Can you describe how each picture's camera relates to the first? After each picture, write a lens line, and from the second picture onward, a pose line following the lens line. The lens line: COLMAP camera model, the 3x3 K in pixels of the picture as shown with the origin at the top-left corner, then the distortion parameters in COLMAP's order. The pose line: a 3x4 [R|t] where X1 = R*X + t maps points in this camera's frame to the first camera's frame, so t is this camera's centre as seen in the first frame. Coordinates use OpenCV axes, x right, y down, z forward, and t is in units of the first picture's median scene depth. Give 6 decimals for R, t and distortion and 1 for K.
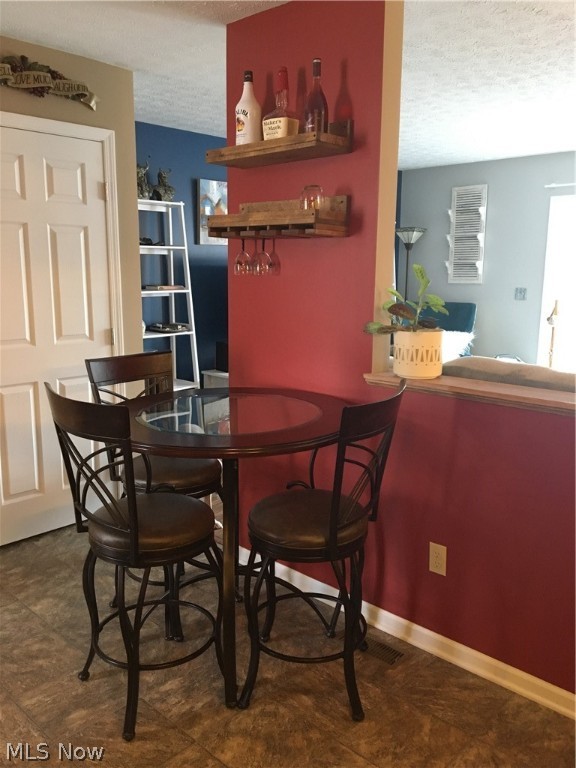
lens RADIAL K [[656.8, 0, 288.9], [0, 656.8, 382.6], [0, 0, 1]] dist [0.073863, -0.082046]
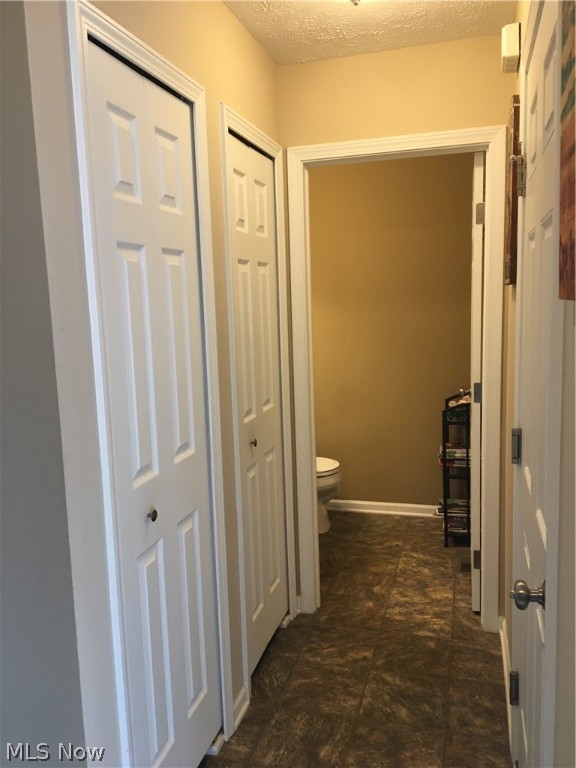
lens RADIAL K [[656.8, 0, 293.1], [0, 656.8, 383.3], [0, 0, 1]] dist [0.073863, -0.082046]
pose [[-0.477482, -0.097862, 0.873175, -1.045441], [0.197457, 0.956407, 0.215167, -0.294352], [-0.856167, 0.275152, -0.437344, 1.547260]]
